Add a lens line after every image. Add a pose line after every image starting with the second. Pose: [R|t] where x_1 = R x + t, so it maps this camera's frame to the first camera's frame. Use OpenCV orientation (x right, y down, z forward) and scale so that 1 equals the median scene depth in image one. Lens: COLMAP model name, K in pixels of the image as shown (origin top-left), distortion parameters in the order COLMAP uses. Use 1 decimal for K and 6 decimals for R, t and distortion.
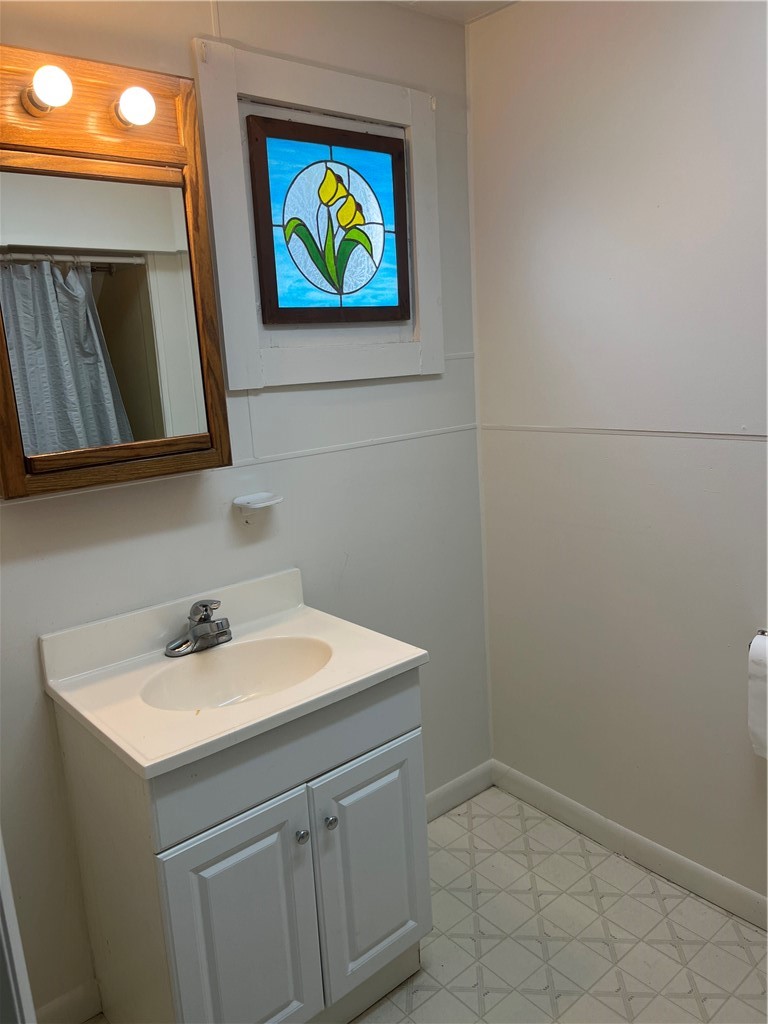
lens RADIAL K [[777.1, 0, 388.1], [0, 777.1, 504.2], [0, 0, 1]] dist [0.048444, -0.055467]
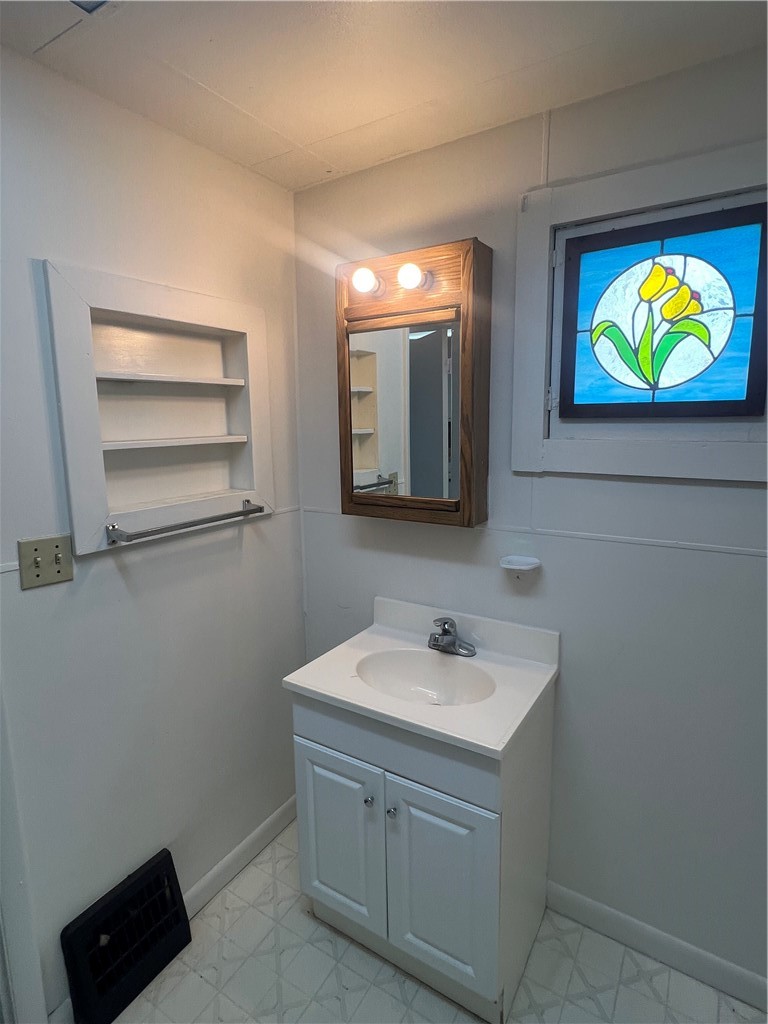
lens RADIAL K [[545.0, 0, 382.1], [0, 545.0, 502.8], [0, 0, 1]] dist [0.001178, -0.004188]
pose [[0.289854, 0.201824, -0.935549, 0.534786], [-0.192933, 0.969767, 0.149430, -0.177580], [0.937423, 0.137186, 0.320029, 0.509994]]
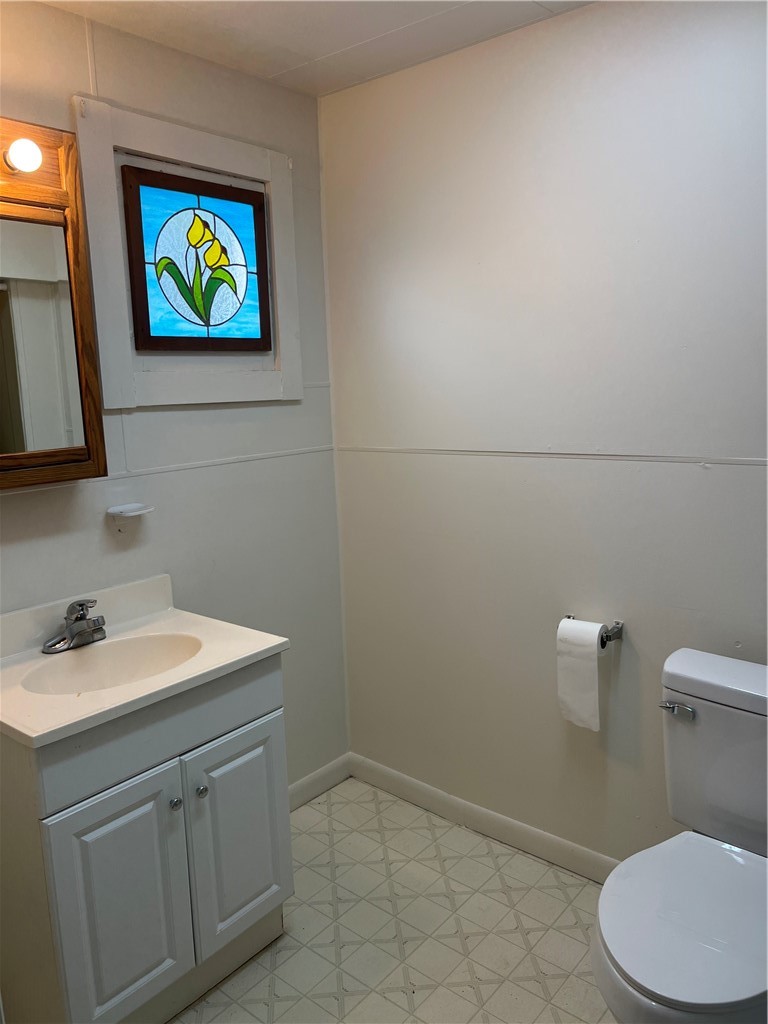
lens RADIAL K [[777.1, 0, 386.3], [0, 777.1, 504.8], [0, 0, 1]] dist [0.048444, -0.055467]
pose [[0.985197, -0.005112, 0.171352, -0.002290], [0.012579, 0.999016, -0.042520, 0.038211], [-0.170966, 0.044046, 0.984292, -0.136122]]
